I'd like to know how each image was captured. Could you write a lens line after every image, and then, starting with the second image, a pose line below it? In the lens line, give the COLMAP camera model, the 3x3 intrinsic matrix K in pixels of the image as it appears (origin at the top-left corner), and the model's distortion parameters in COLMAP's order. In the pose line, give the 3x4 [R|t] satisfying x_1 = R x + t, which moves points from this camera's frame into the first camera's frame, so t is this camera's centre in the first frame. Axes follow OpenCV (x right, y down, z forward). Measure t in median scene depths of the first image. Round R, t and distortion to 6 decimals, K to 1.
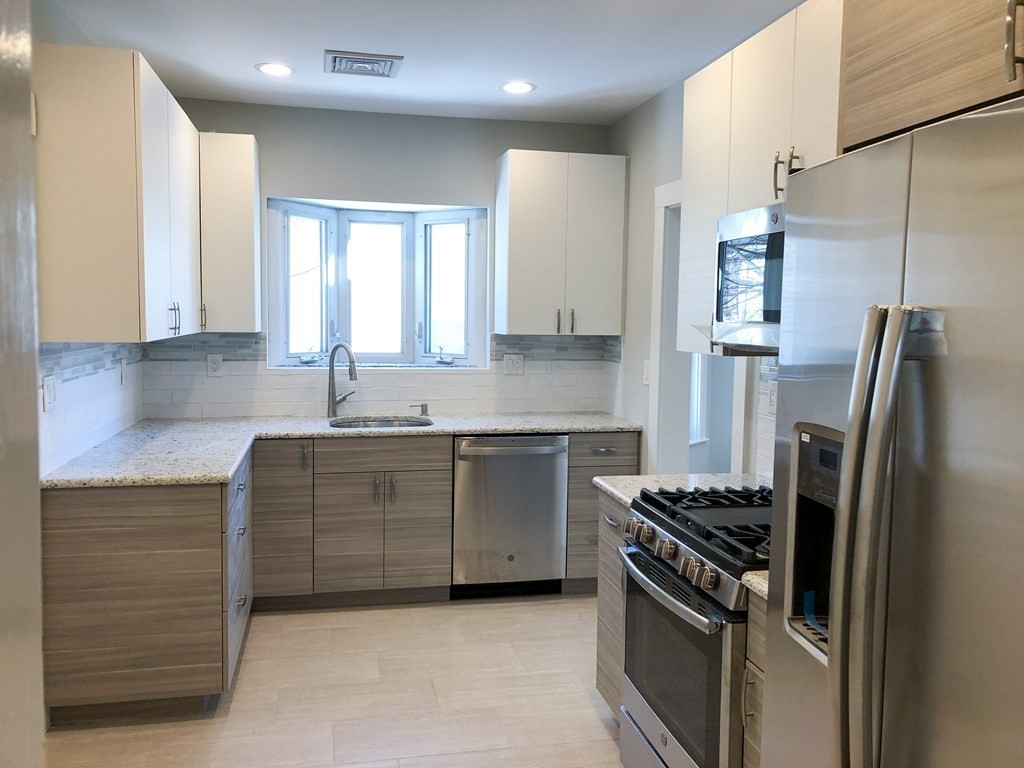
lens RADIAL K [[837.6, 0, 506.4], [0, 837.6, 374.3], [0, 0, 1]] dist [0.055608, -0.084683]
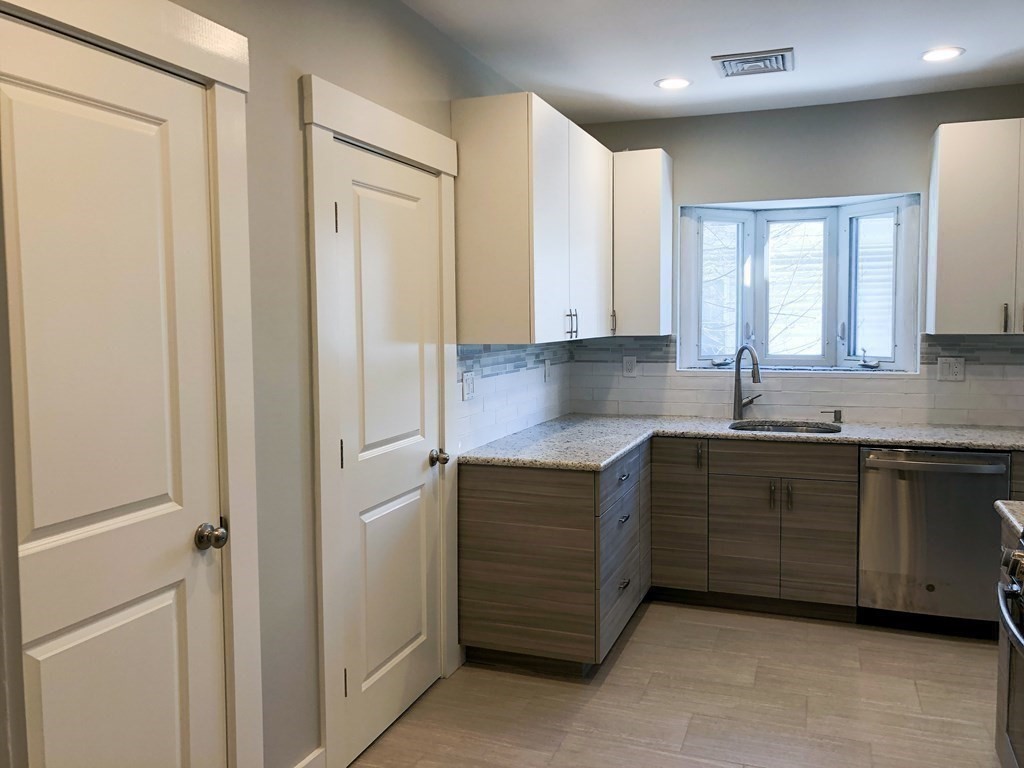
lens RADIAL K [[837.6, 0, 506.4], [0, 837.6, 374.3], [0, 0, 1]] dist [0.055608, -0.084683]
pose [[0.840258, 0.014656, -0.541989, 0.111690], [-0.018281, 0.999832, -0.001306, 0.003998], [0.541879, 0.011006, 0.840384, 0.010020]]
